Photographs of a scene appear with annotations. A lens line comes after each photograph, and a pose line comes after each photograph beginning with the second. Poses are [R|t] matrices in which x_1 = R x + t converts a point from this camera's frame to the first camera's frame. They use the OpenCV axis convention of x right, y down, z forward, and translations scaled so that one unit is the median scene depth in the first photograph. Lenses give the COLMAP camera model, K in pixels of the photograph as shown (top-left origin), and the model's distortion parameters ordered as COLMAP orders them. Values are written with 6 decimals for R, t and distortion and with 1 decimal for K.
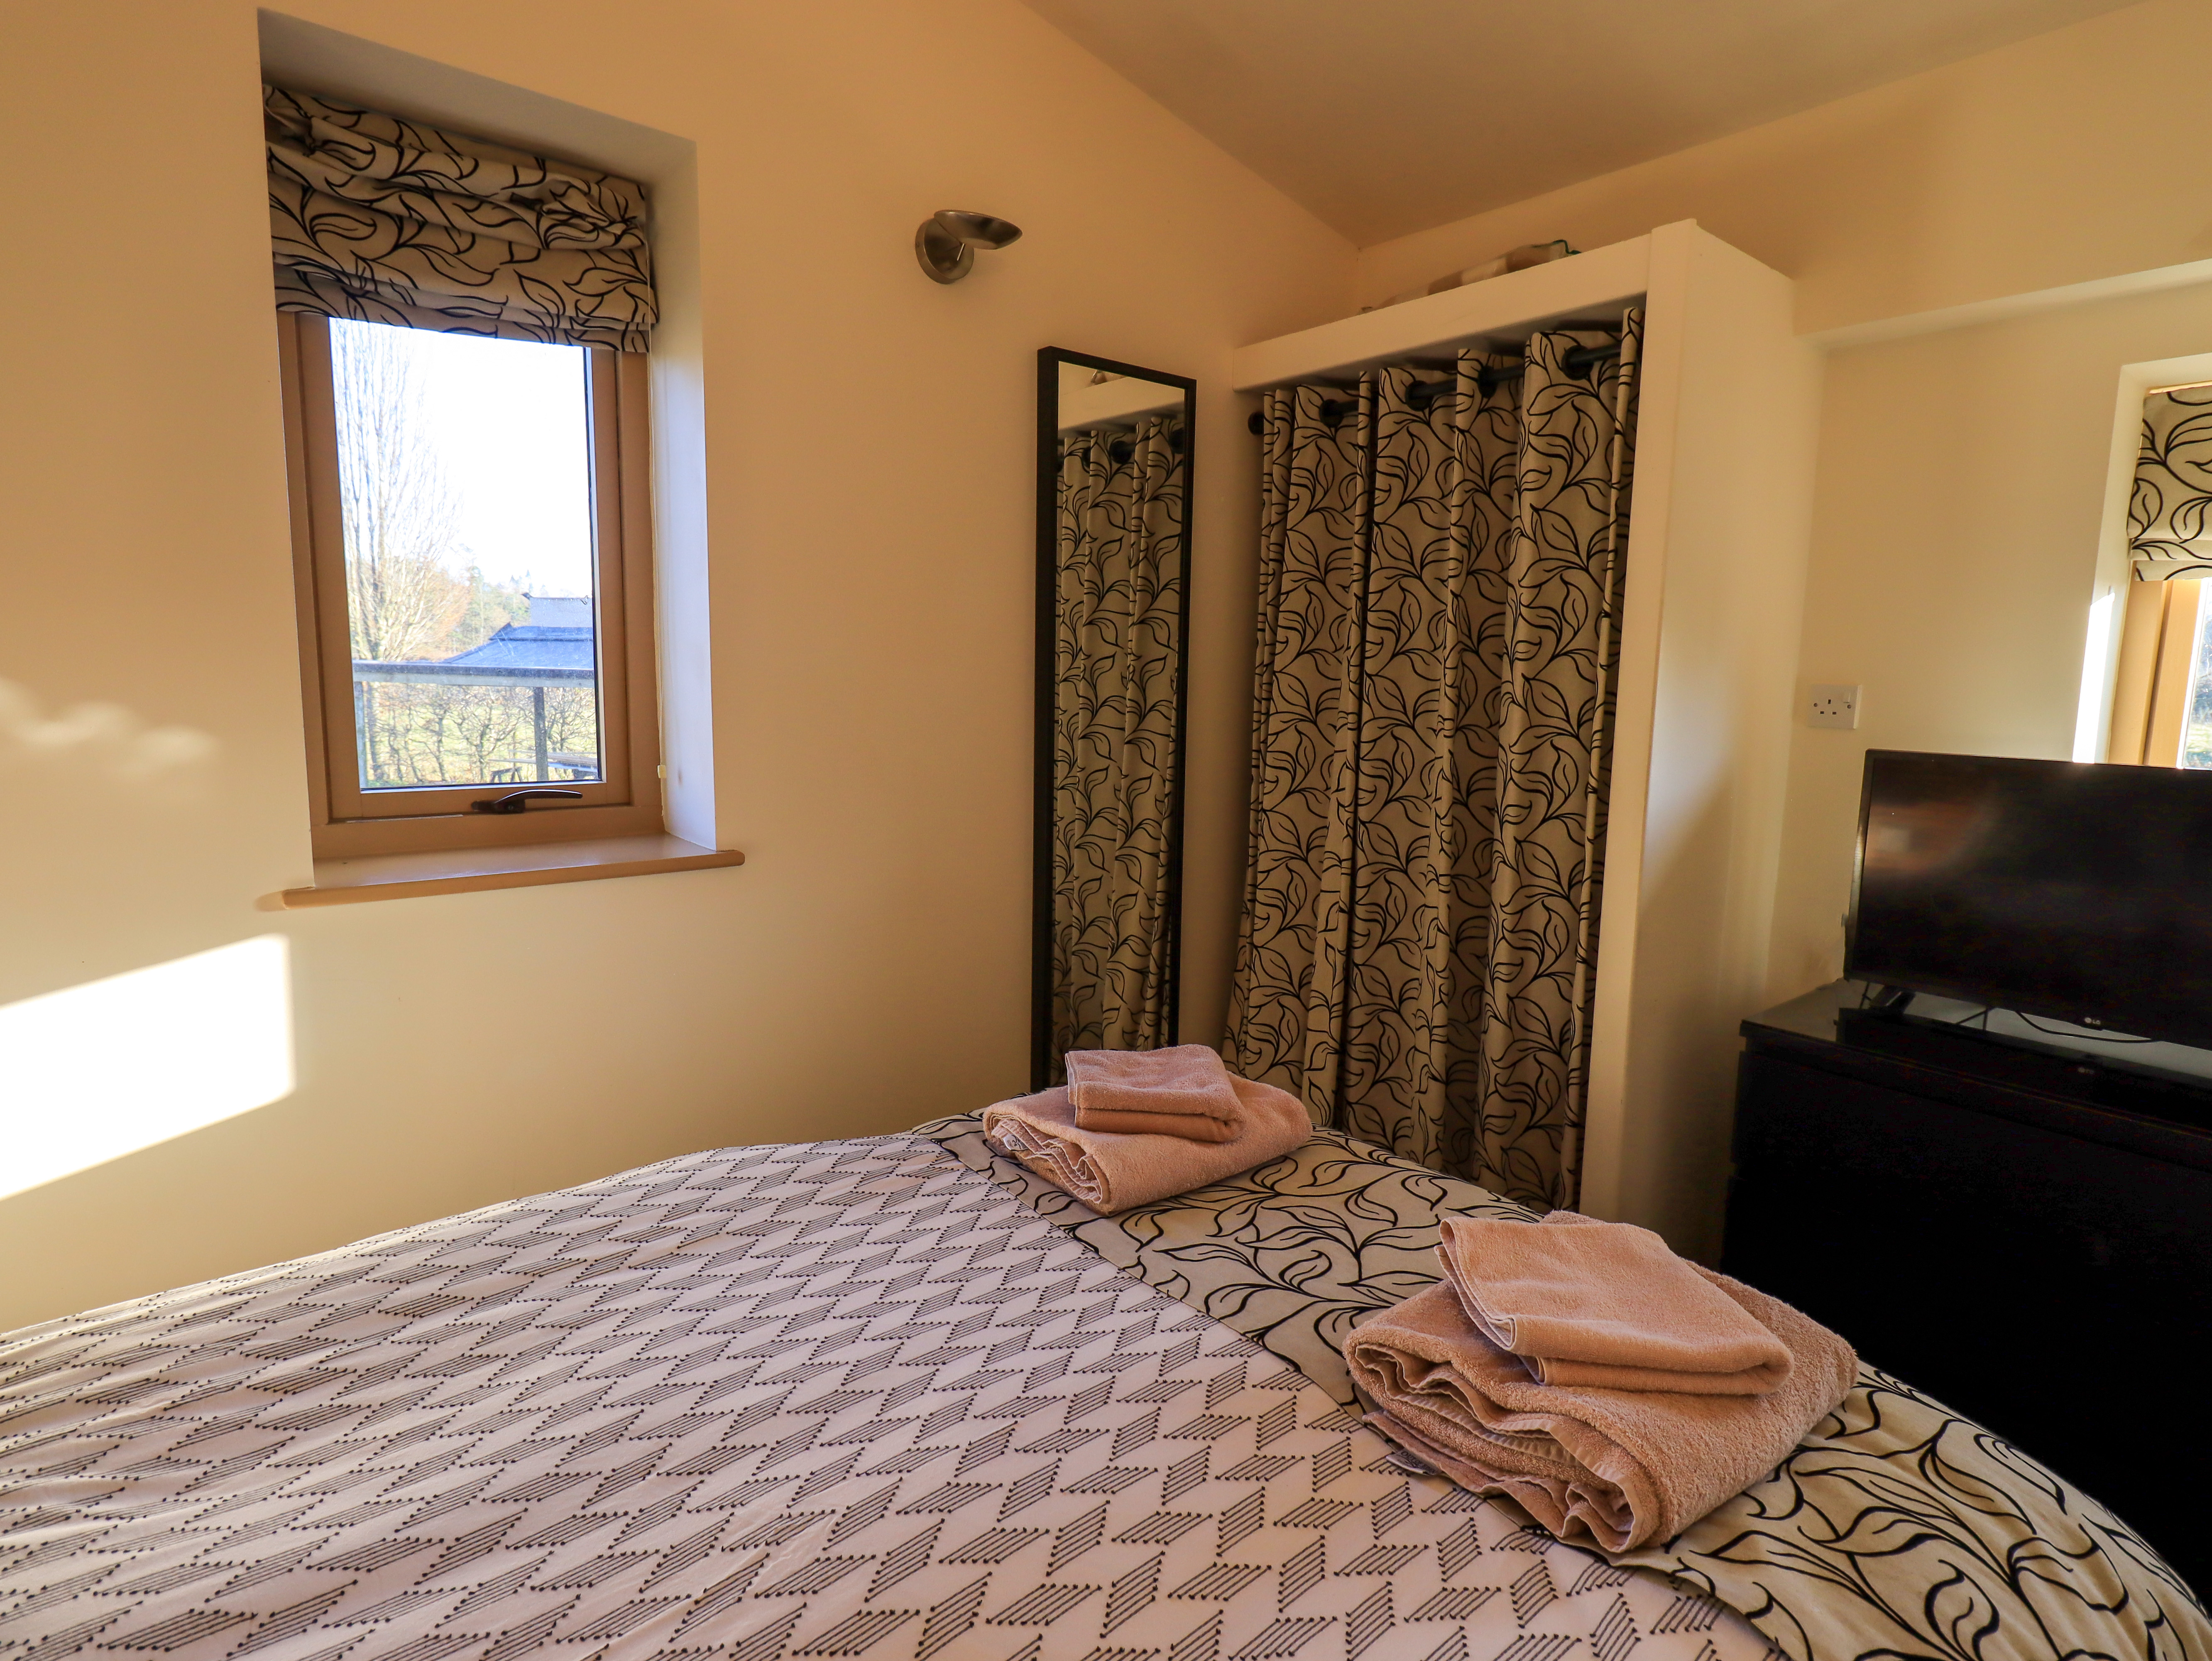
lens RADIAL K [[1162.4, 0, 1105.2], [0, 1162.4, 833.3], [0, 0, 1]] dist [-0.007087, 0.001423]
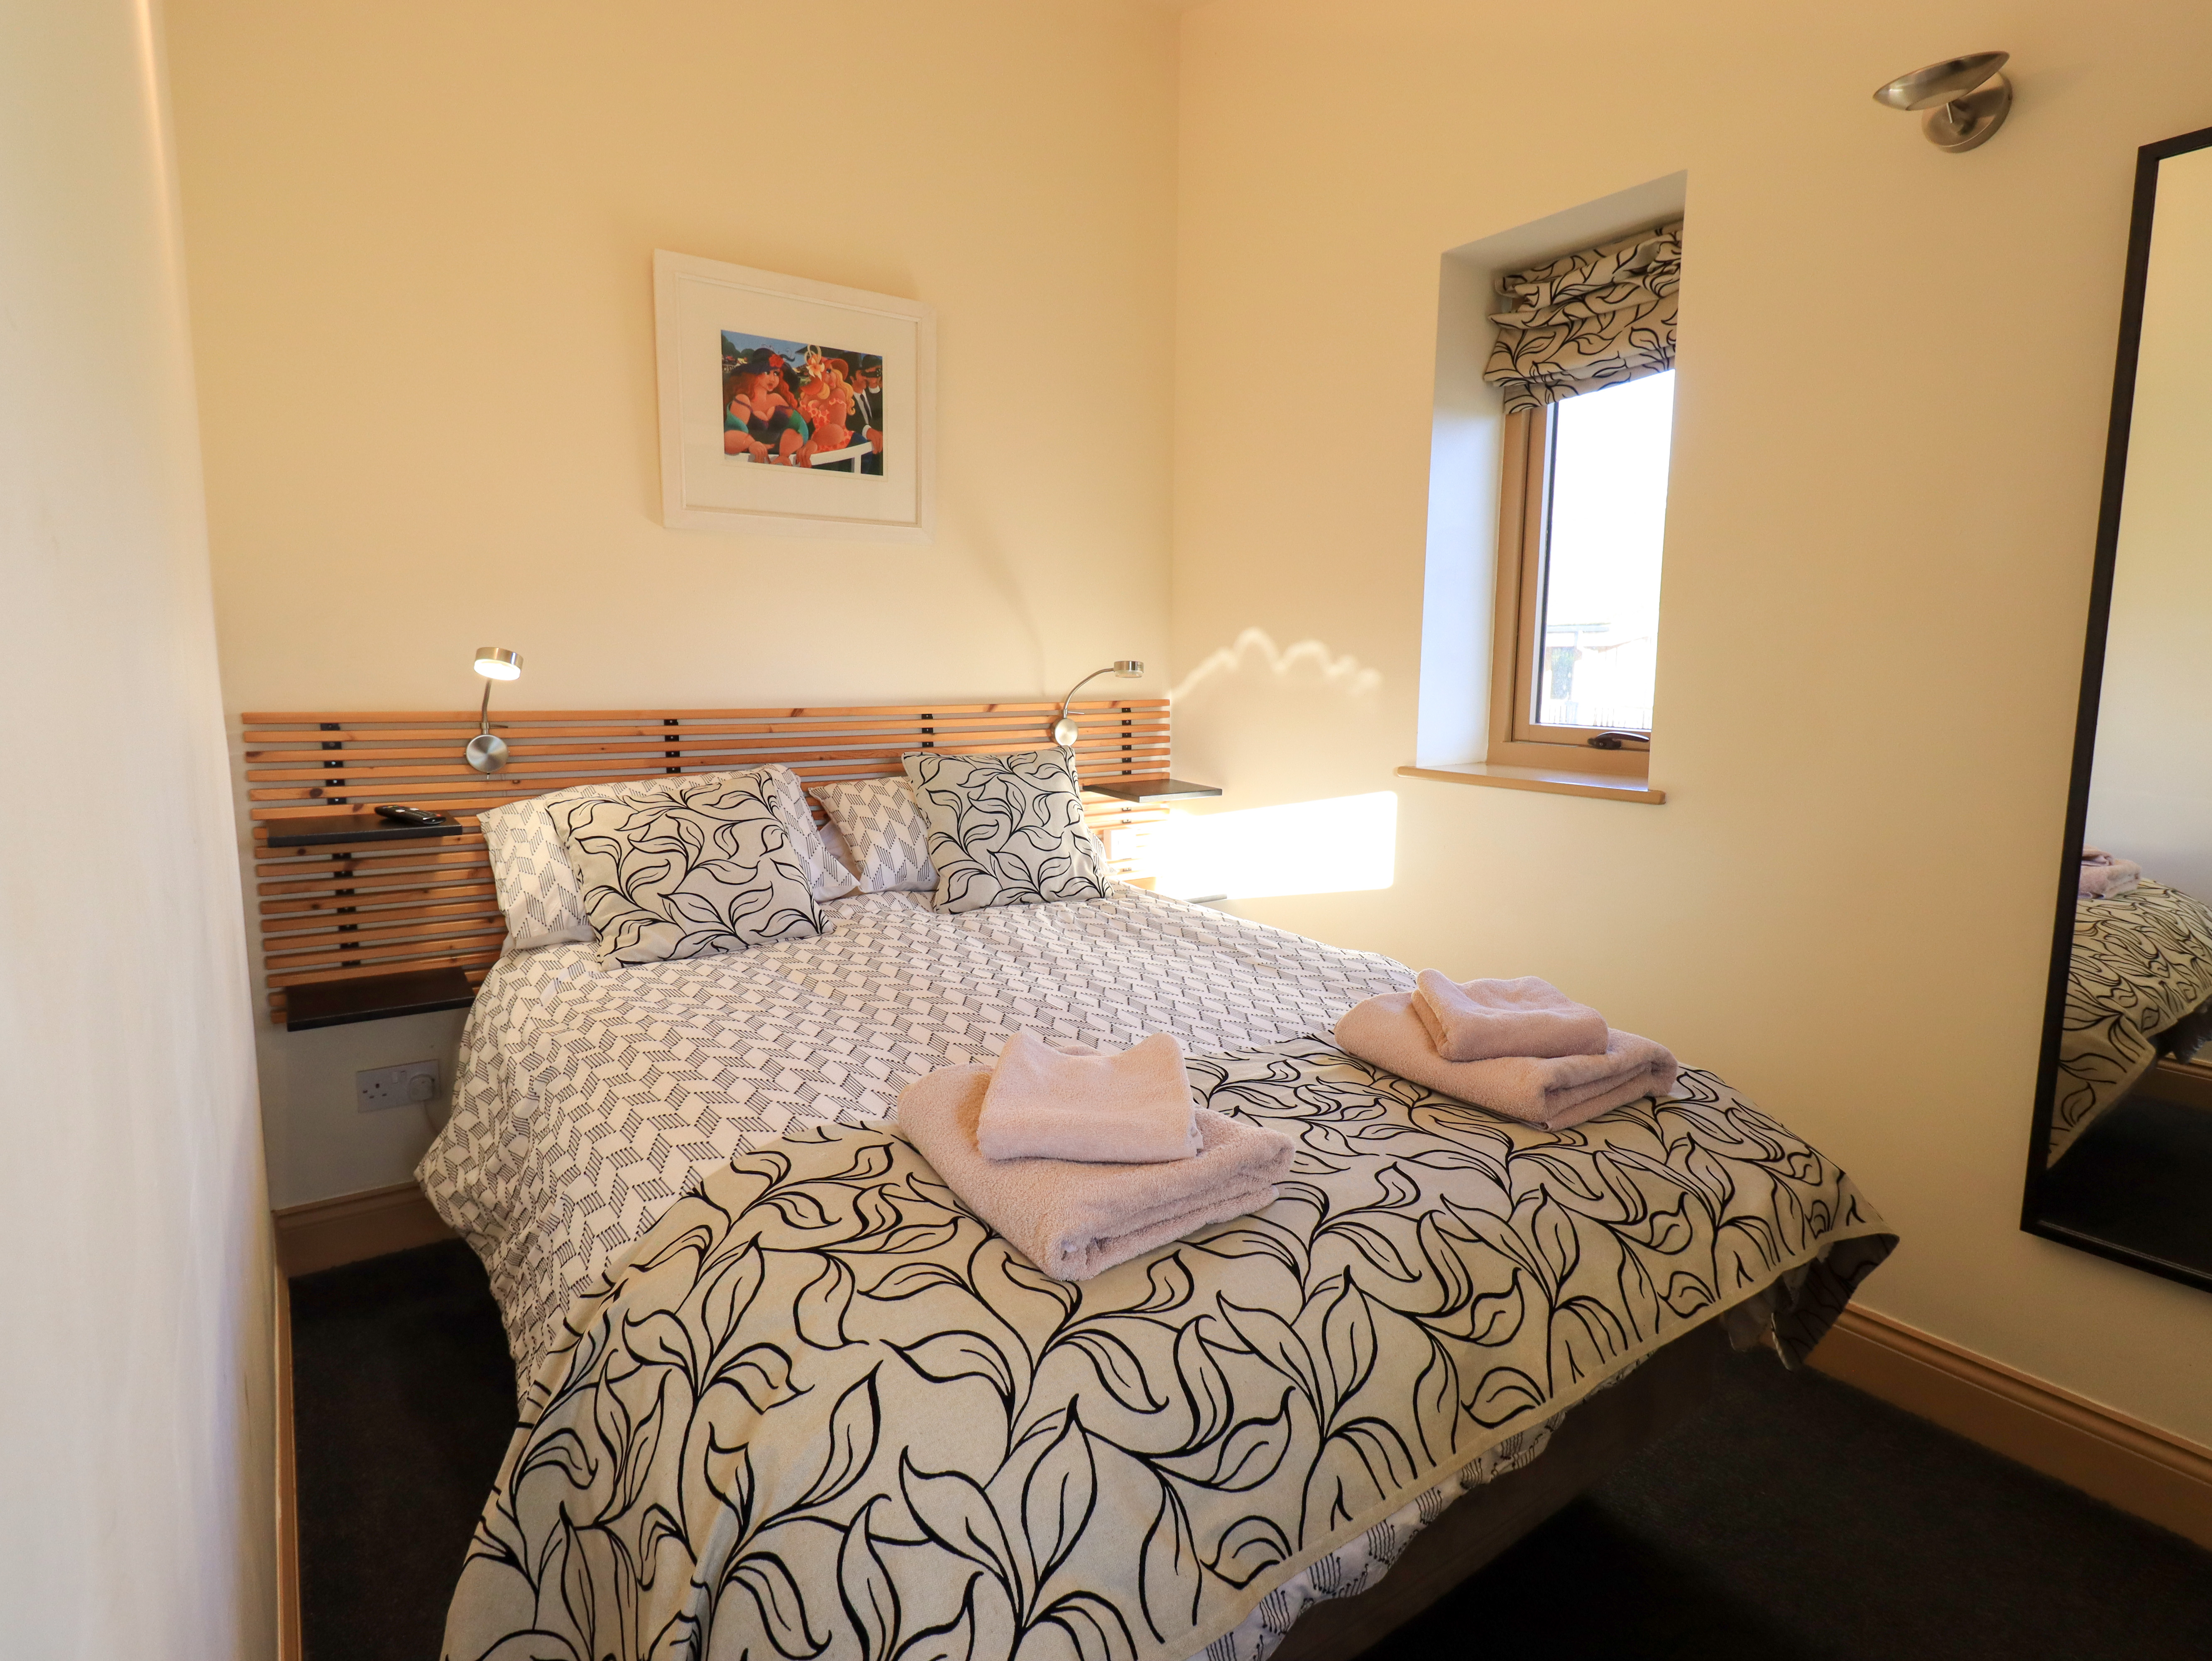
lens RADIAL K [[1162.4, 0, 1106.4], [0, 1162.4, 823.8], [0, 0, 1]] dist [-0.007087, 0.001423]
pose [[-0.084672, 0.112959, -0.989985, 0.997705], [-0.153360, 0.980237, 0.124963, -0.013543], [0.984536, 0.162405, -0.065675, 0.667423]]
